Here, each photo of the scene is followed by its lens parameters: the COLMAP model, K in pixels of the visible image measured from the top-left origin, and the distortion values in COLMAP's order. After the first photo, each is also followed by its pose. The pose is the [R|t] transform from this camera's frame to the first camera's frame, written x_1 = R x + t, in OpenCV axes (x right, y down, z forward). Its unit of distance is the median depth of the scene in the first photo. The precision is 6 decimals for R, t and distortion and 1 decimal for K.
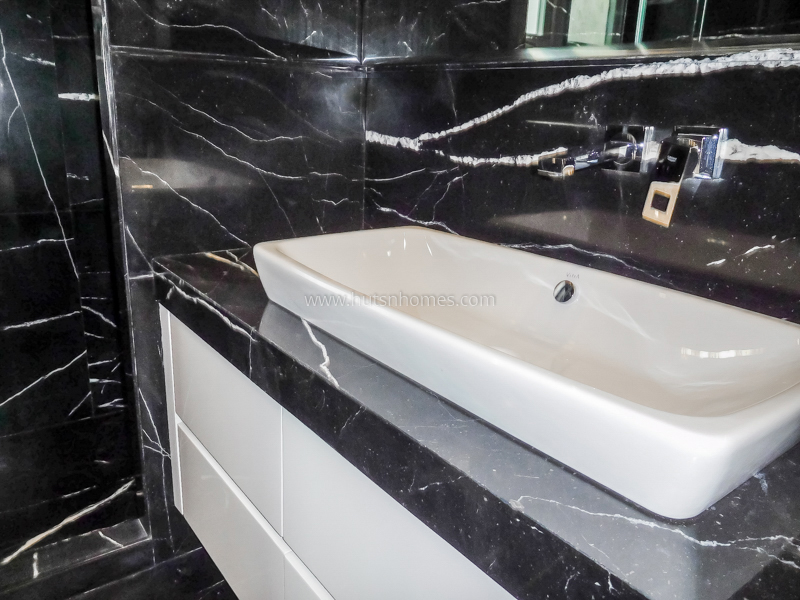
lens RADIAL K [[629.0, 0, 400.0], [0, 629.0, 300.0], [0, 0, 1]] dist [-0.007659, -0.004460]
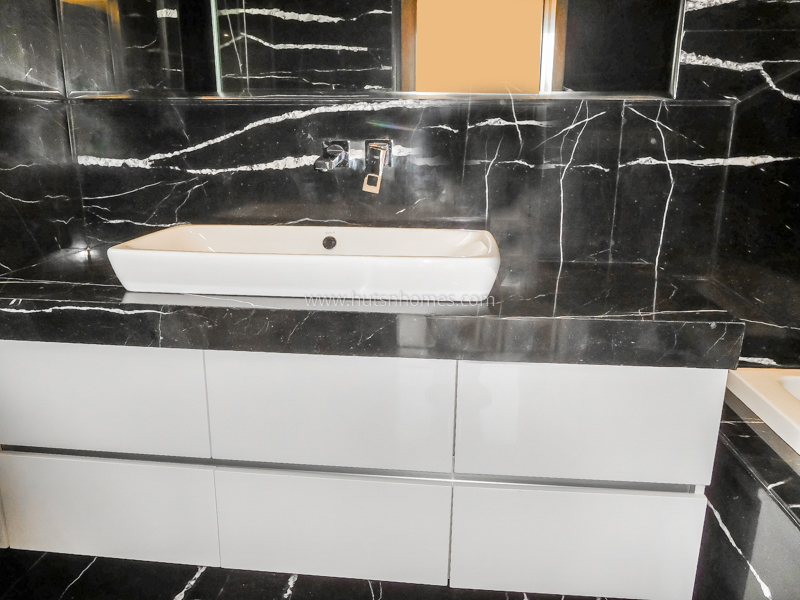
lens RADIAL K [[601.0, 0, 400.0], [0, 601.0, 300.0], [0, 0, 1]] dist [-0.013804, -0.001068]
pose [[0.678995, -0.219662, 0.700510, -0.525454], [0.232935, 0.969345, 0.078182, 0.036679], [-0.696209, 0.110088, 0.709347, -0.152742]]
